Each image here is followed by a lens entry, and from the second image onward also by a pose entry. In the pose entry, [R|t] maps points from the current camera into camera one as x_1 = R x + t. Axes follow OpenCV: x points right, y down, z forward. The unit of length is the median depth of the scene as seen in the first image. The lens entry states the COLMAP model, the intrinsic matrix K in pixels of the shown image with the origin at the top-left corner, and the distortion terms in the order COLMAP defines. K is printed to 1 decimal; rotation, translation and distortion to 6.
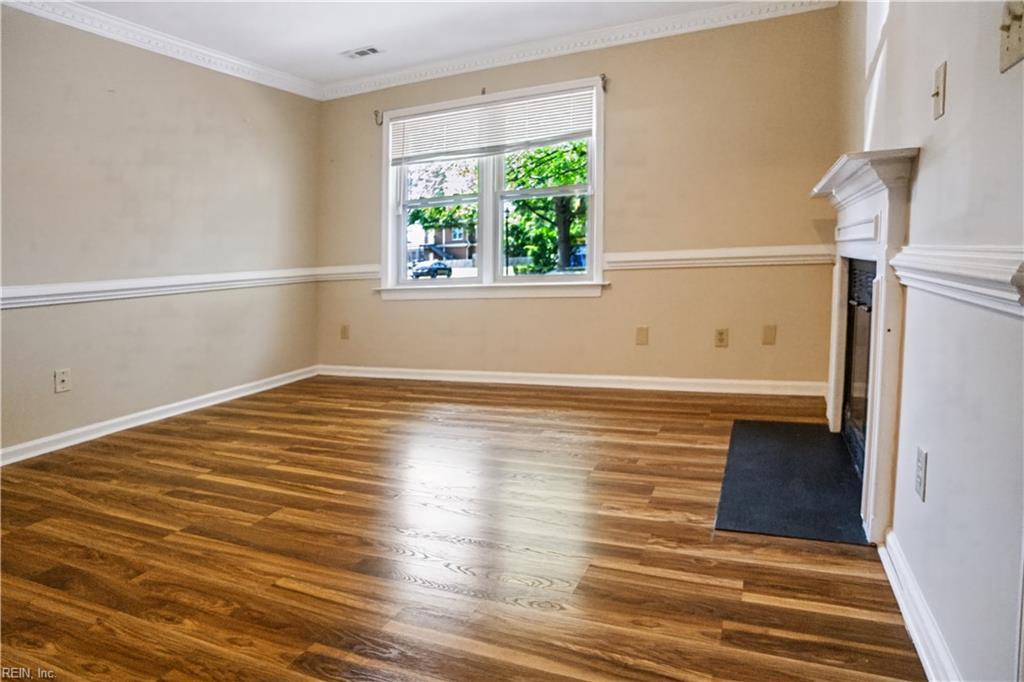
lens RADIAL K [[555.1, 0, 511.2], [0, 555.1, 356.4], [0, 0, 1]] dist [-0.033530, 0.001780]
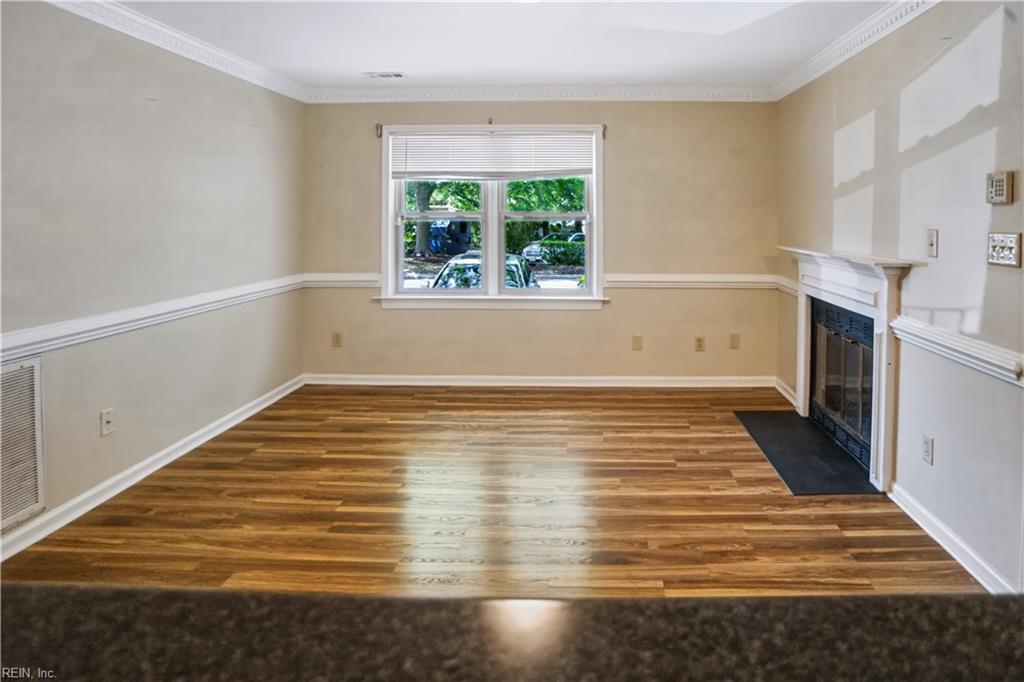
lens RADIAL K [[603.0, 0, 513.2], [0, 603.0, 310.3], [0, 0, 1]] dist [-0.036285, -0.000887]
pose [[0.934478, -0.018695, 0.355530, -0.597984], [0.021871, 0.999749, -0.004915, -0.132215], [-0.355349, 0.012369, 0.934652, -0.173983]]
